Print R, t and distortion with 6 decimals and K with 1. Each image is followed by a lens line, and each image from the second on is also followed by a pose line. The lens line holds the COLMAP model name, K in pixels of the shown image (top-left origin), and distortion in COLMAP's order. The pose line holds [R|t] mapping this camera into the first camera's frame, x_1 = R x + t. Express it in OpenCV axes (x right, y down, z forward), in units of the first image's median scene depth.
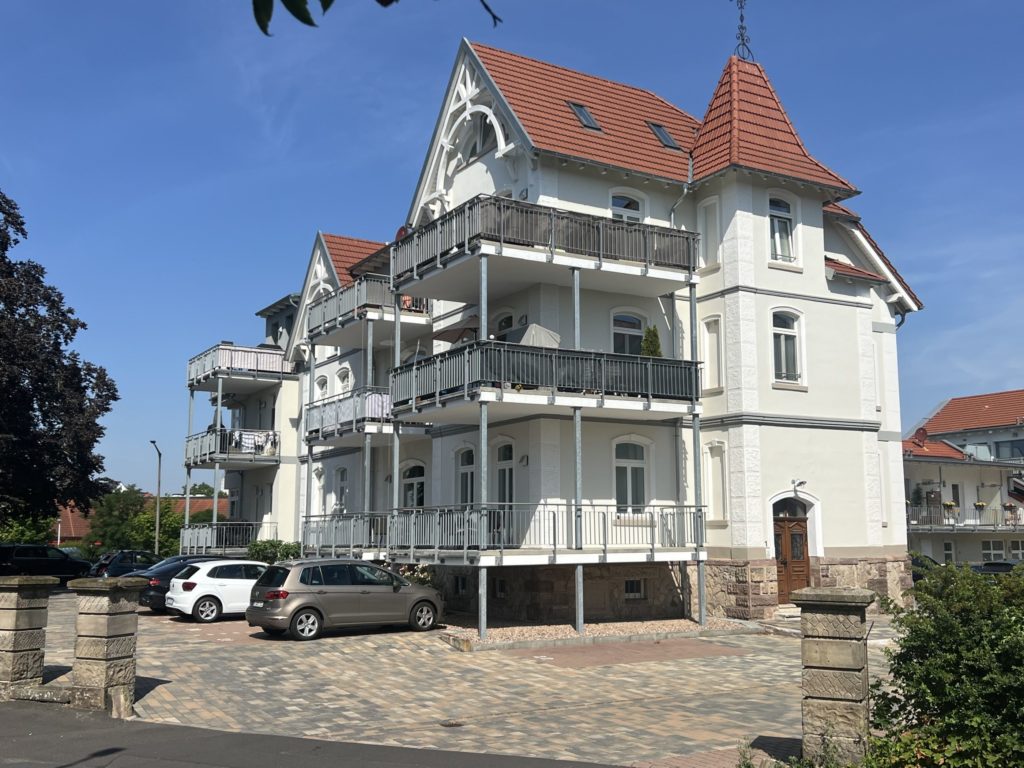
lens RADIAL K [[1066.6, 0, 511.8], [0, 1066.6, 385.4], [0, 0, 1]] dist [0.024597, 0.000000]
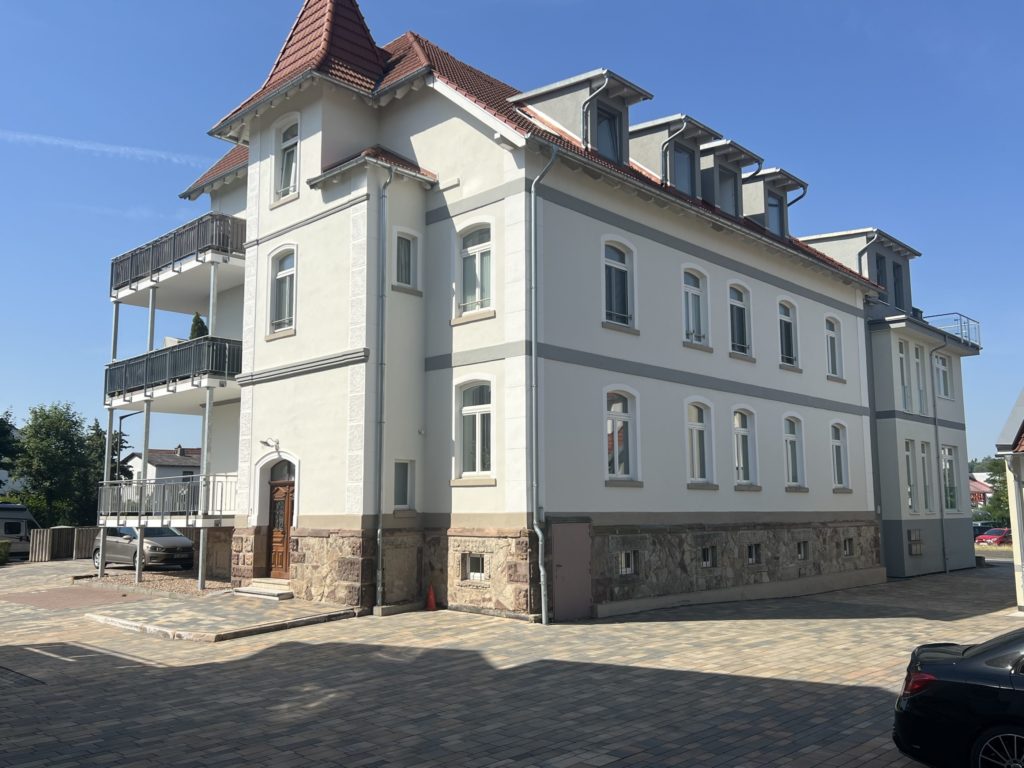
lens RADIAL K [[880.1, 0, 511.6], [0, 880.1, 385.0], [0, 0, 1]] dist [0.081791, -0.044136]
pose [[0.262442, -0.128337, -0.956375, 0.997592], [0.140361, 0.985652, -0.093749, 0.137268], [0.954685, -0.109634, 0.276690, 0.963685]]
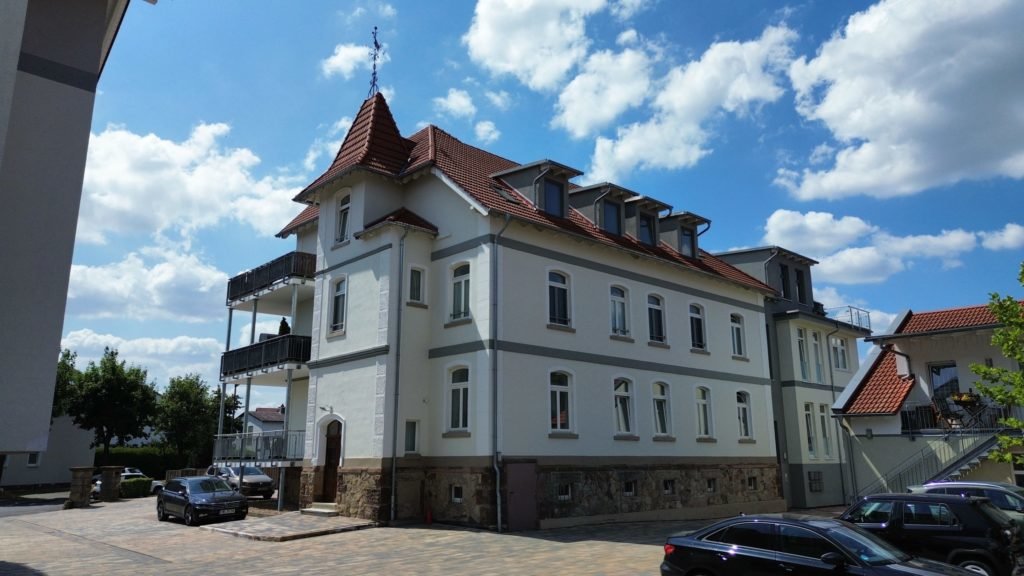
lens RADIAL K [[720.1, 0, 512.0], [0, 720.1, 284.2], [0, 0, 1]] dist [0.075690, -0.001619]
pose [[0.206247, -0.221155, -0.953180, 1.162358], [0.142501, 0.970527, -0.194346, 0.145001], [0.968068, -0.095746, 0.231683, 0.998602]]
